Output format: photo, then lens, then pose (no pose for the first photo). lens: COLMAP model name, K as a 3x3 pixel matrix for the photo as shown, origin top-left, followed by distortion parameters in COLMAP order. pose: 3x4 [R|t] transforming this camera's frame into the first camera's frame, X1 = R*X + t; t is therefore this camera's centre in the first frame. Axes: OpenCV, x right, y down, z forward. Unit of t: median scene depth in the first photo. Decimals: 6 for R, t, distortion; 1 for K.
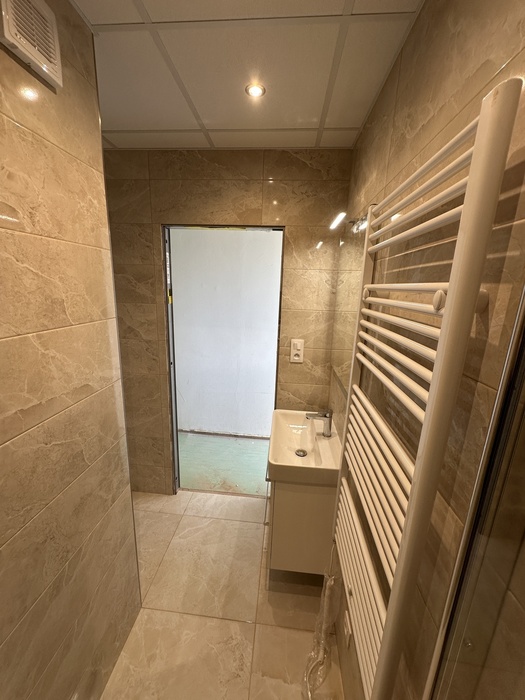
lens RADIAL K [[278.0, 0, 260.3], [0, 278.0, 349.9], [0, 0, 1]] dist [-0.002100, 0.000569]
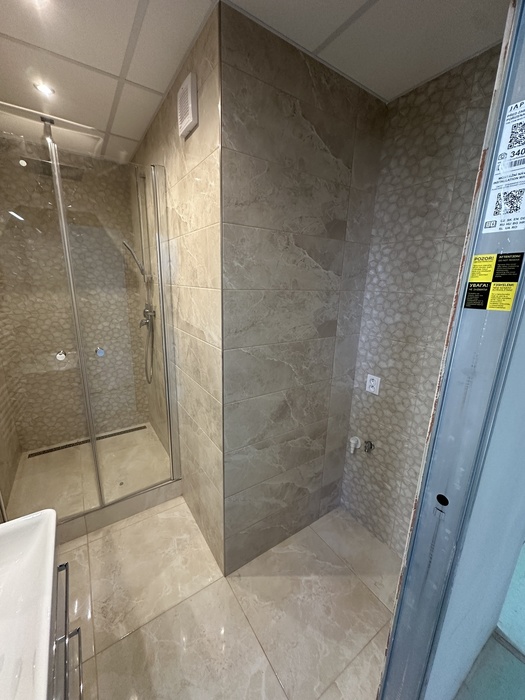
lens RADIAL K [[278.0, 0, 262.5], [0, 278.0, 350.5], [0, 0, 1]] dist [-0.002100, 0.000569]
pose [[-0.774576, 0.102646, -0.624096, 0.033623], [-0.195553, 0.899528, 0.390652, -0.412819], [0.601491, 0.424633, -0.676680, 2.253839]]
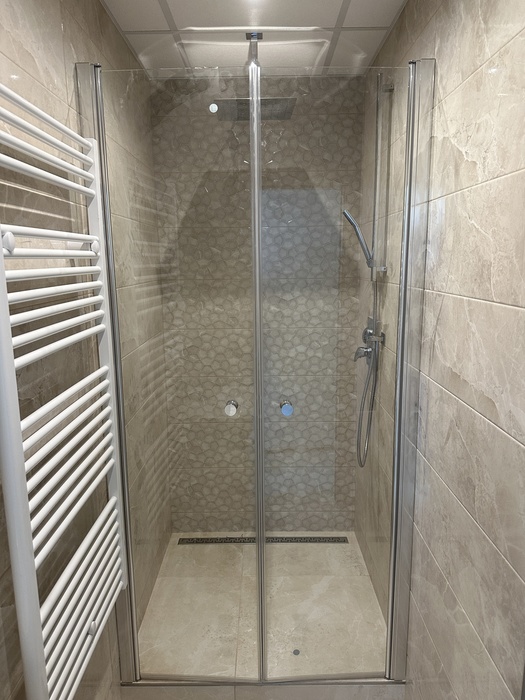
lens RADIAL K [[493.5, 0, 261.4], [0, 493.5, 350.2], [0, 0, 1]] dist [0.056580, -0.069131]
pose [[-0.995944, -0.005533, -0.089803, -0.012322], [-0.041246, 0.915128, 0.401049, -0.417027], [0.079963, 0.403126, -0.911644, 1.987851]]
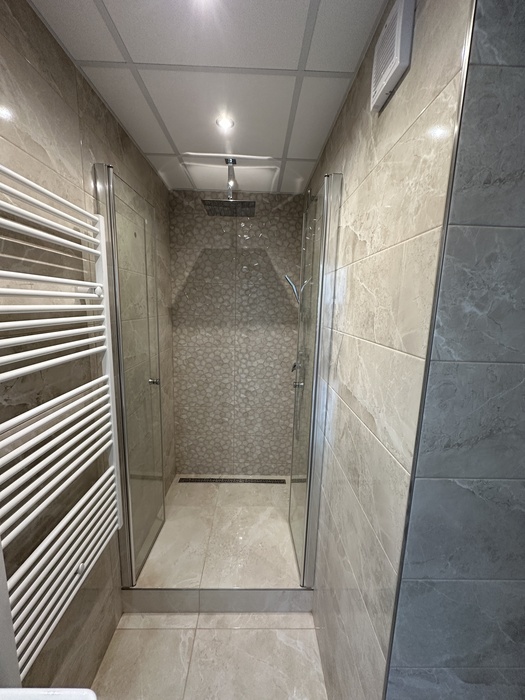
lens RADIAL K [[278.0, 0, 261.1], [0, 278.0, 351.1], [0, 0, 1]] dist [-0.002100, 0.000569]
pose [[-0.992082, -0.041846, -0.118414, -0.194973], [-0.084521, 0.919848, 0.383060, -0.357065], [0.092894, 0.390036, -0.916102, 1.705042]]
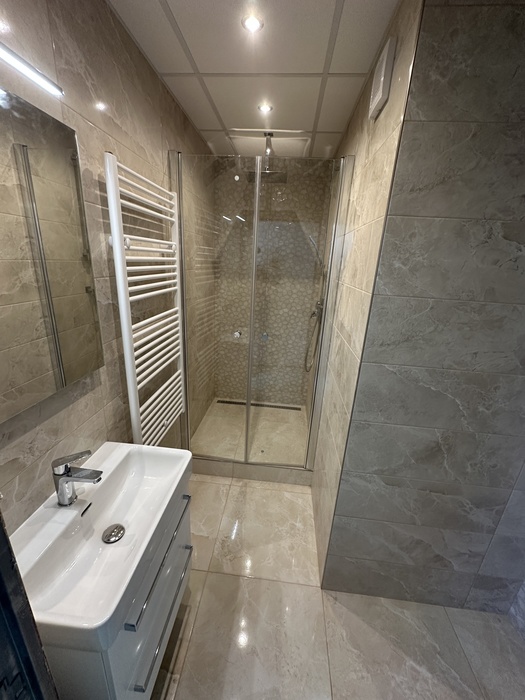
lens RADIAL K [[278.0, 0, 261.2], [0, 278.0, 350.5], [0, 0, 1]] dist [-0.002100, 0.000569]
pose [[-0.996369, -0.081937, -0.023146, -0.191697], [-0.081992, 0.850088, 0.520220, -0.476483], [-0.022949, 0.520228, -0.853719, 2.230699]]
